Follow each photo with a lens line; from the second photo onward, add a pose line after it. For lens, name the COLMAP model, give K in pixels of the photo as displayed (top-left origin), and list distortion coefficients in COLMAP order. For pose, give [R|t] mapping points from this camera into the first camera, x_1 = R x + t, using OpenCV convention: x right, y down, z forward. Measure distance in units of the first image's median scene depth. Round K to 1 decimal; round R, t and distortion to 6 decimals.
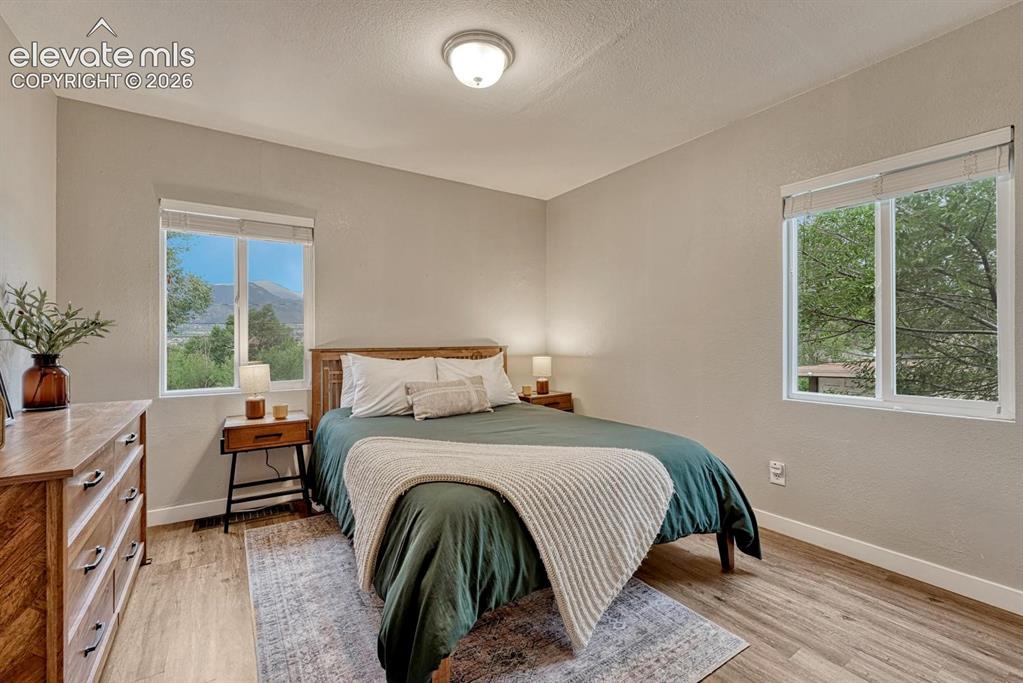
lens RADIAL K [[438.3, 0, 509.6], [0, 438.3, 336.9], [0, 0, 1]] dist [-0.005273, -0.000367]
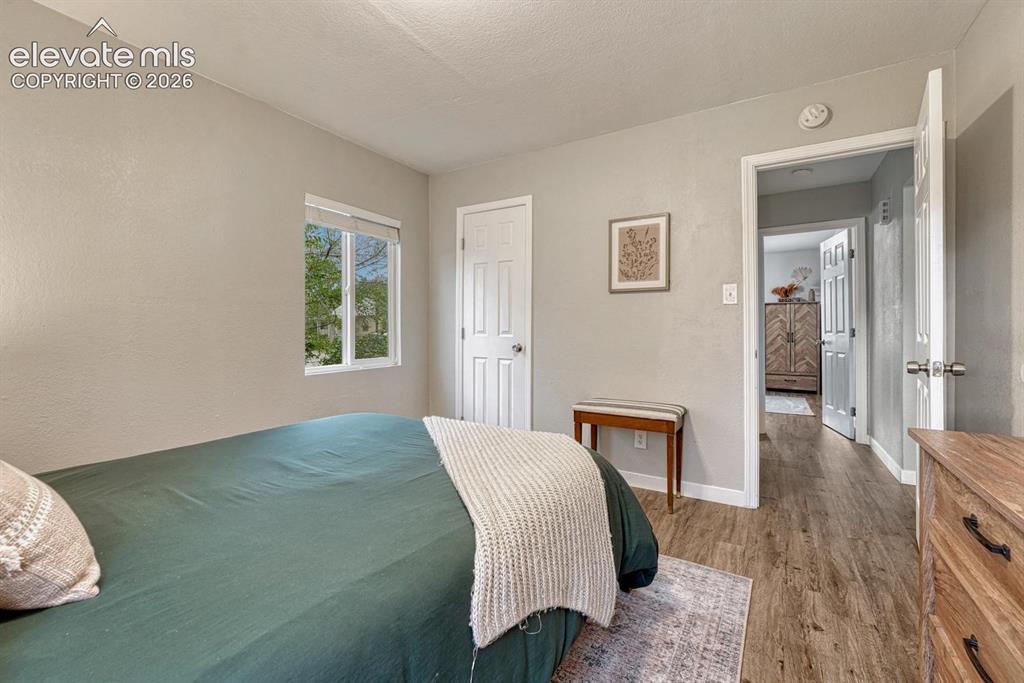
lens RADIAL K [[430.6, 0, 512.0], [0, 430.6, 341.5], [0, 0, 1]] dist [0.012747, -0.000063]
pose [[-0.432341, -0.021209, 0.901461, -0.549875], [-0.001480, 0.999739, 0.022811, 0.021643], [-0.901709, 0.008528, -0.432259, 0.849593]]
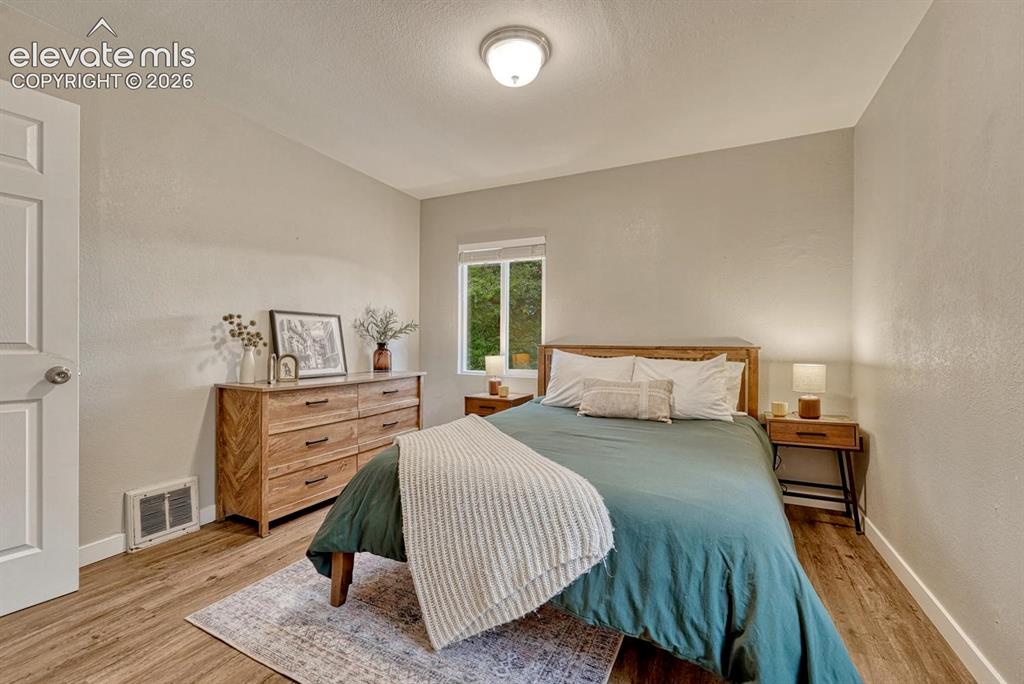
lens RADIAL K [[430.6, 0, 512.0], [0, 430.6, 342.0], [0, 0, 1]] dist [0.012747, -0.000063]
pose [[0.515132, 0.010890, -0.857041, 0.563050], [-0.006307, 0.999940, 0.008915, 0.010488], [0.857087, 0.000813, 0.515170, 0.341417]]
